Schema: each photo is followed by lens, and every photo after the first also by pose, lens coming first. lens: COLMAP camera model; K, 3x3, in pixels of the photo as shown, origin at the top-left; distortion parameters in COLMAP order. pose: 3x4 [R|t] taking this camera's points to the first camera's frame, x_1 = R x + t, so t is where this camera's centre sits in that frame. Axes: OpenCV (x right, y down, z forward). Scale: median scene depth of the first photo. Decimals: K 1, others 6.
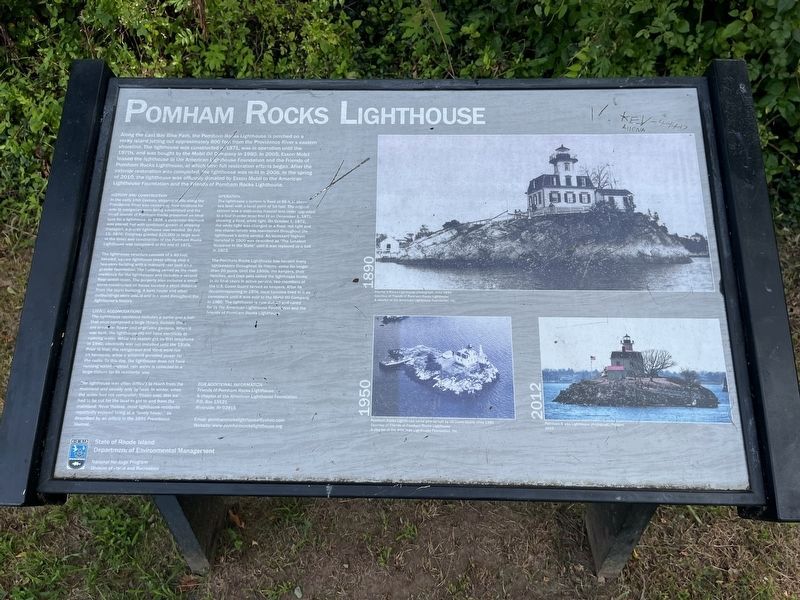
lens RADIAL K [[584.5, 0, 396.5], [0, 584.5, 305.6], [0, 0, 1]] dist [0.004609, -0.006409]
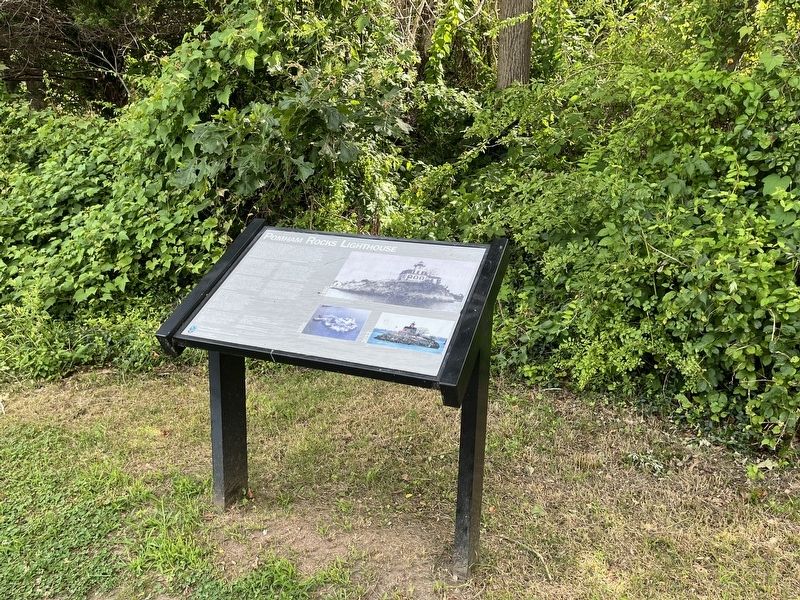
lens RADIAL K [[584.5, 0, 402.7], [0, 584.5, 297.4], [0, 0, 1]] dist [0.004609, -0.006409]
pose [[0.943777, 0.128936, -0.304402, 0.984209], [-0.265528, 0.844178, -0.465680, 0.994498], [0.196926, 0.520325, 0.830952, -0.909046]]
